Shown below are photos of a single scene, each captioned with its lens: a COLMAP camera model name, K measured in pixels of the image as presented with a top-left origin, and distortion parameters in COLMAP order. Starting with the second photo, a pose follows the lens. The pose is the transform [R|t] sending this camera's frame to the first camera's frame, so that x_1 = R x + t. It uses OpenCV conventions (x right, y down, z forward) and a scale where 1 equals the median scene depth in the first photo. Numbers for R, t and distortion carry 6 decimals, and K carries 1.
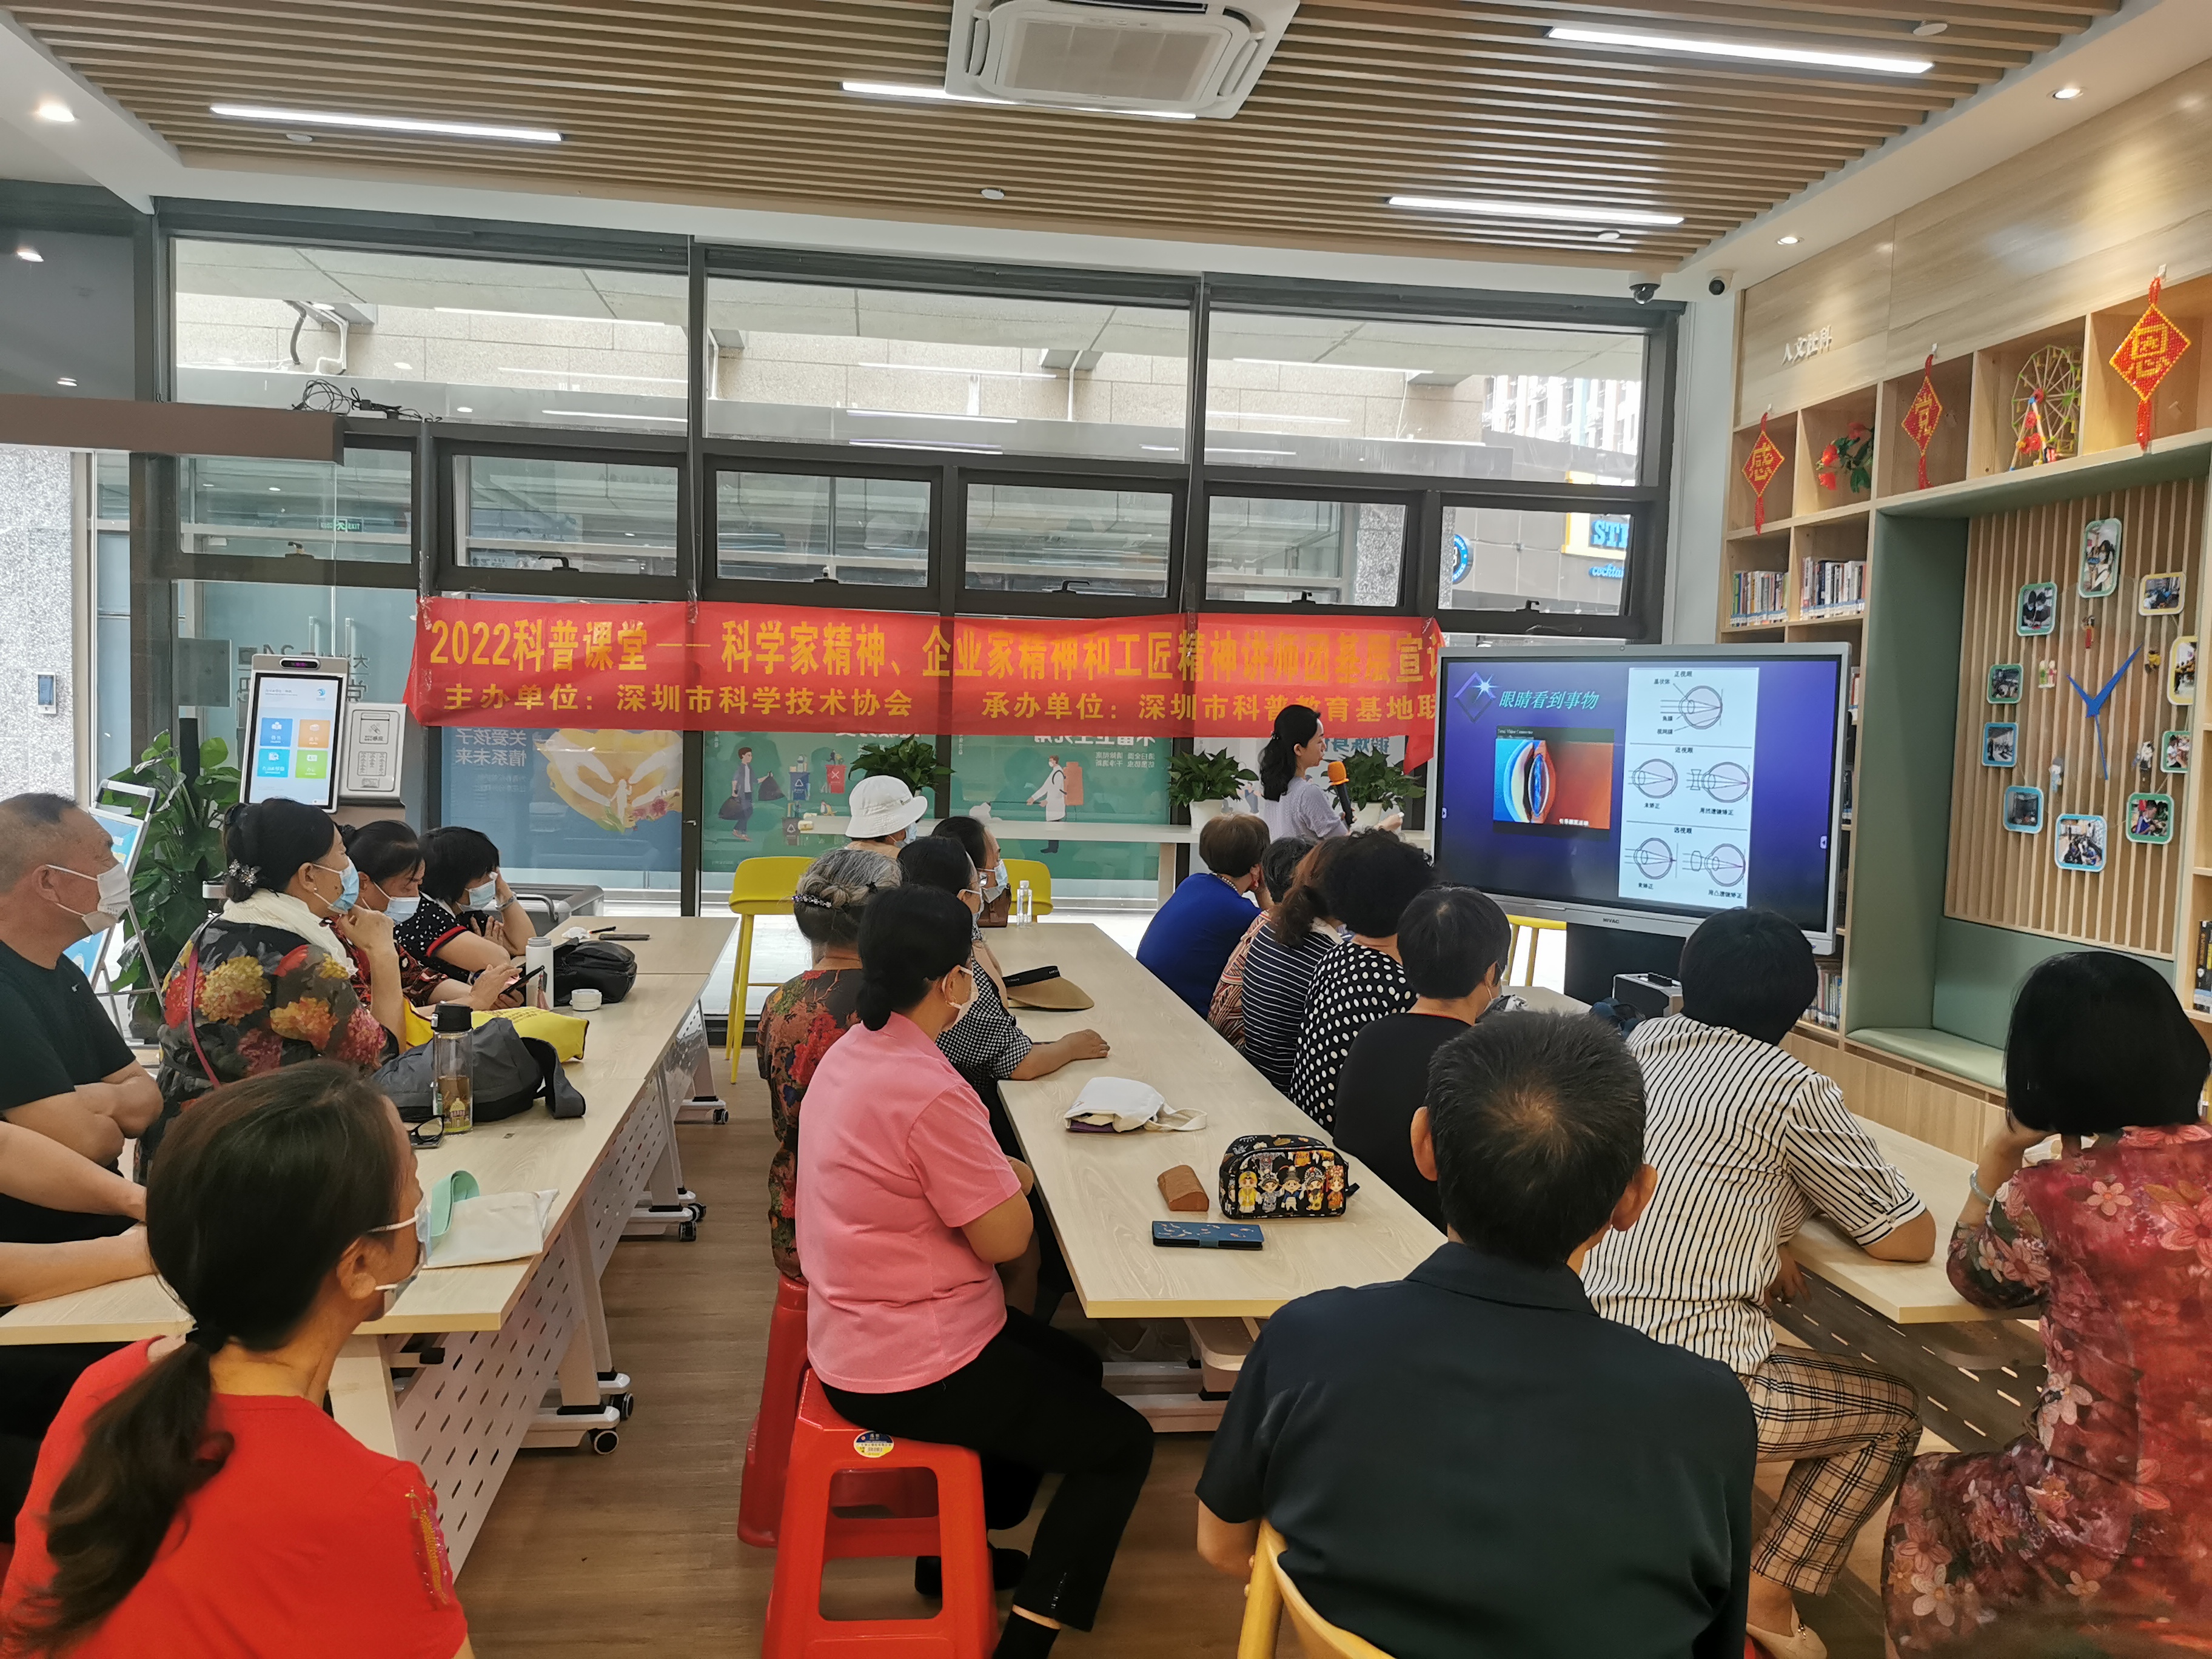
lens RADIAL K [[1699.2, 0, 1106.0], [0, 1699.2, 829.5], [0, 0, 1]] dist [0.066430, -0.072886]
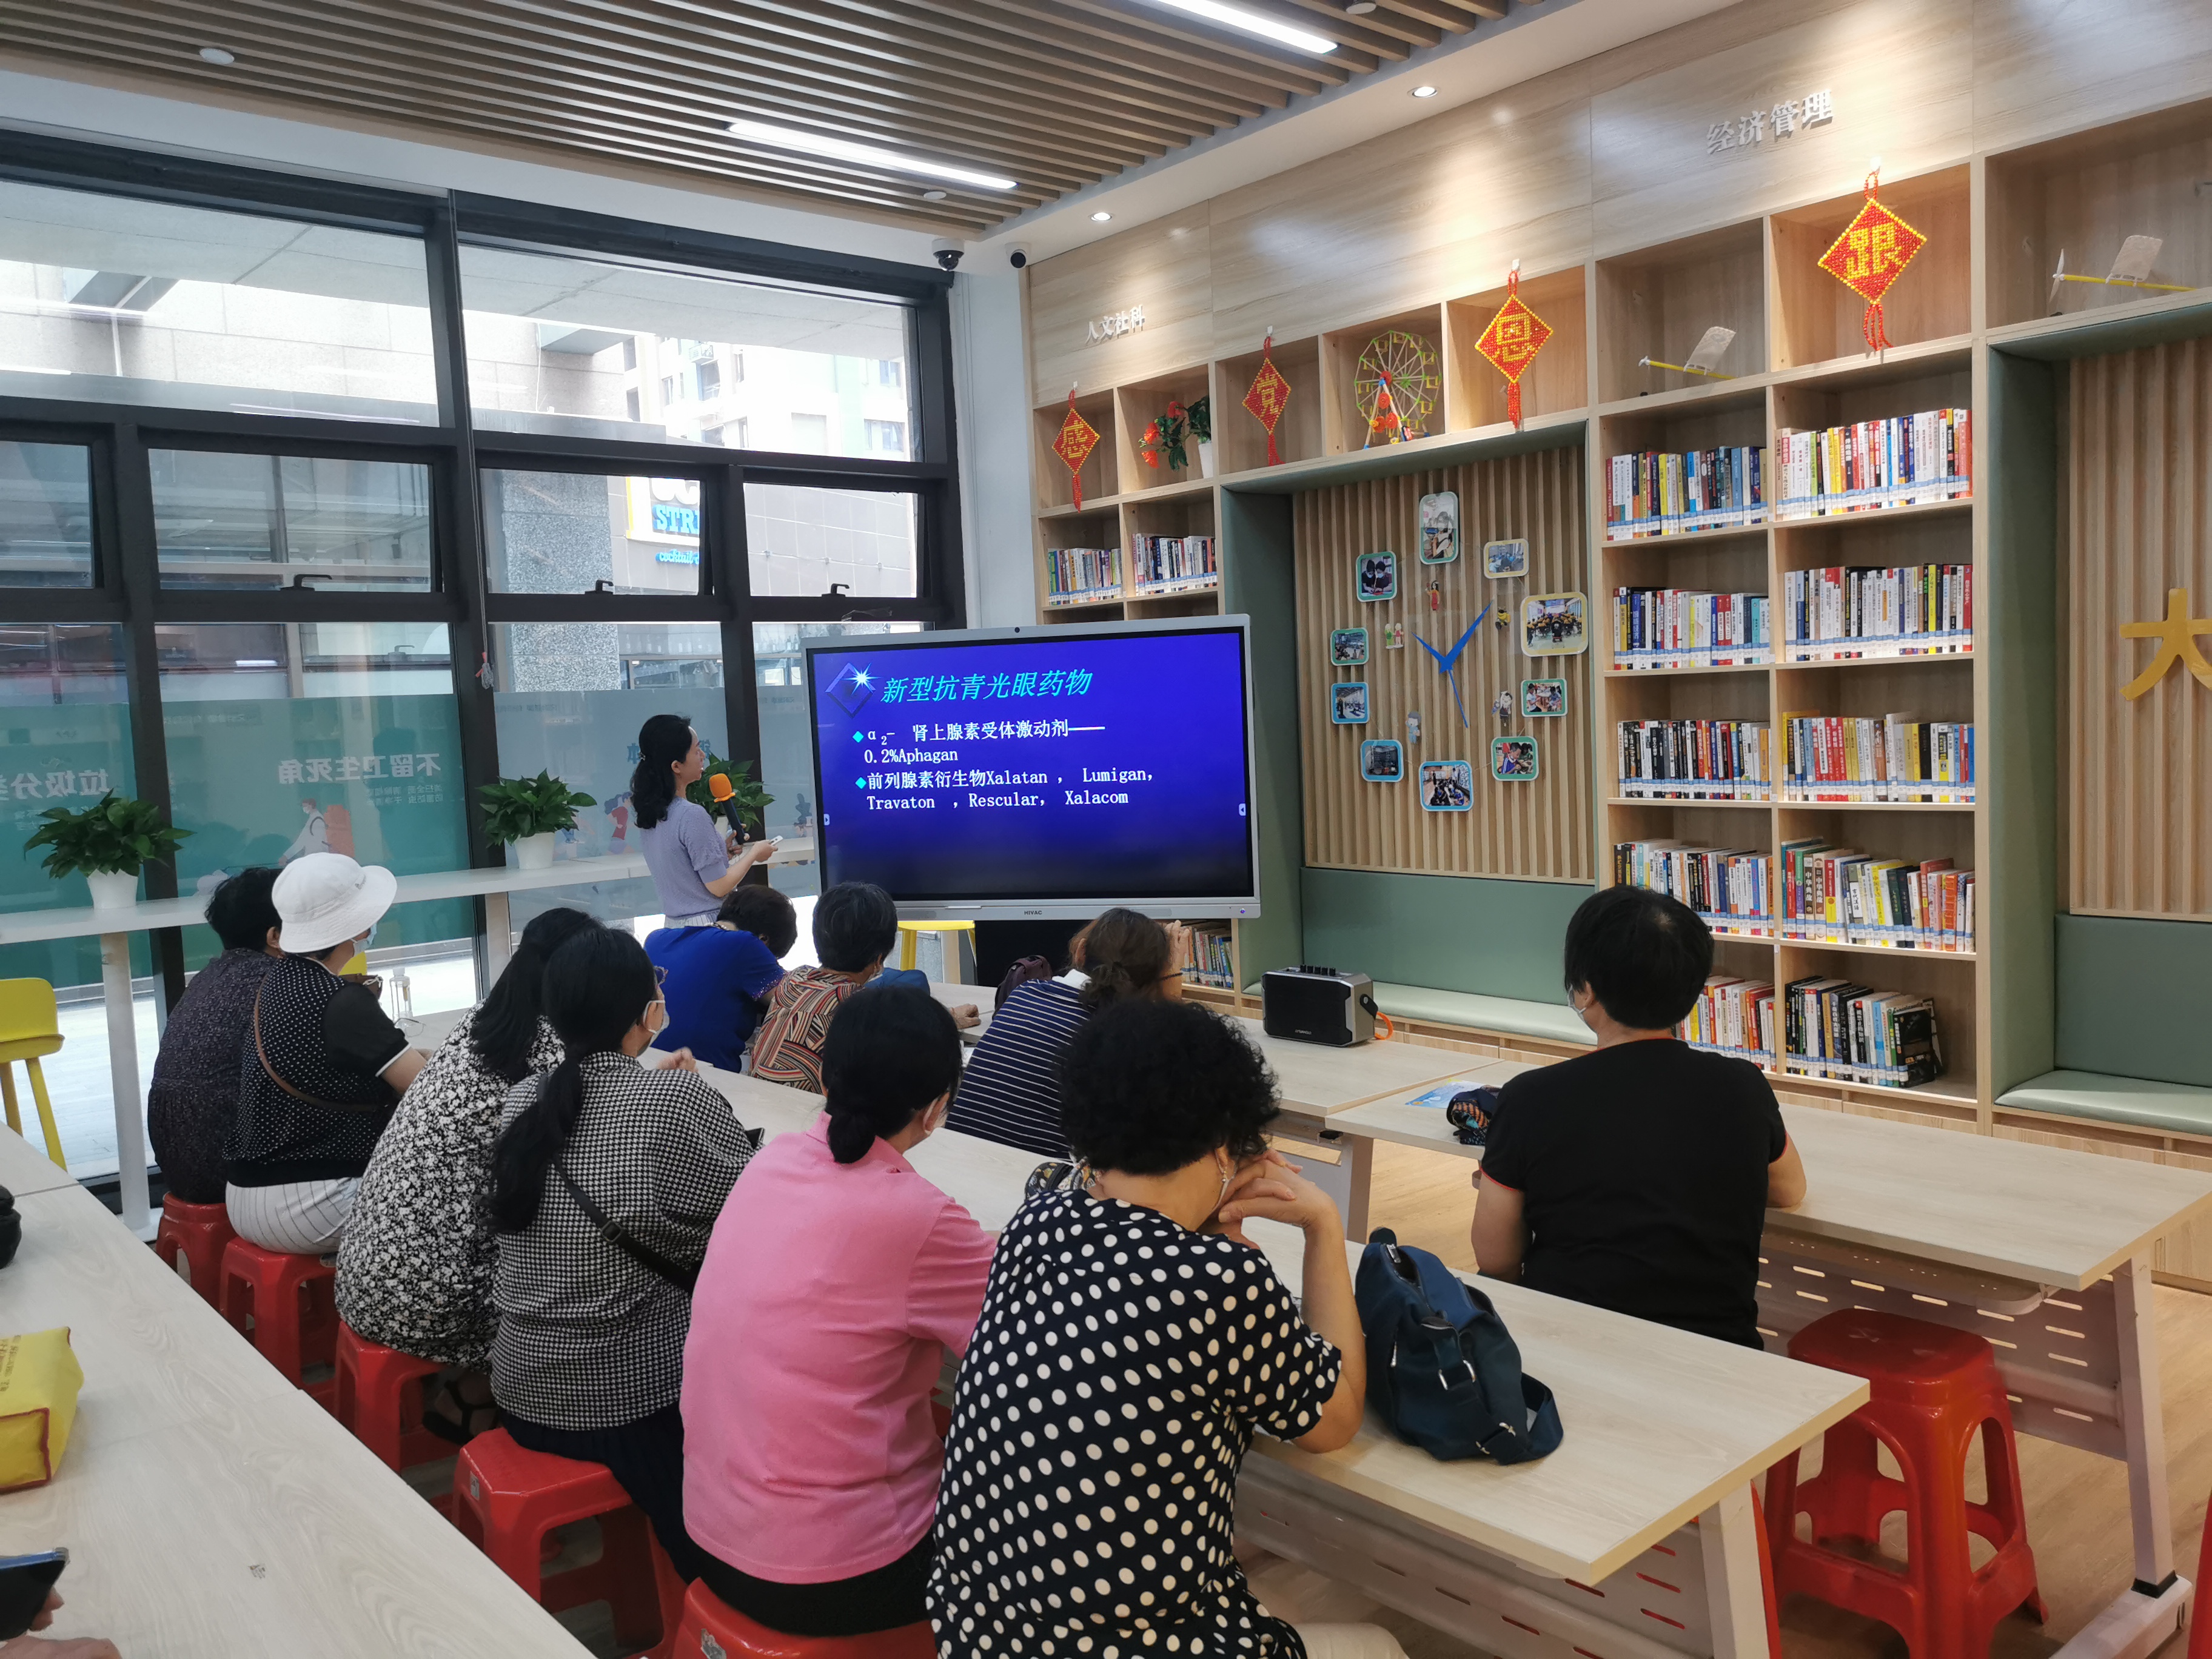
lens RADIAL K [[1699.2, 0, 1106.0], [0, 1699.2, 829.5], [0, 0, 1]] dist [0.066430, -0.072886]
pose [[0.836708, -0.108753, 0.536742, -0.191884], [0.105094, 0.993754, 0.037524, -0.026594], [-0.537471, 0.025011, 0.842911, 0.180969]]
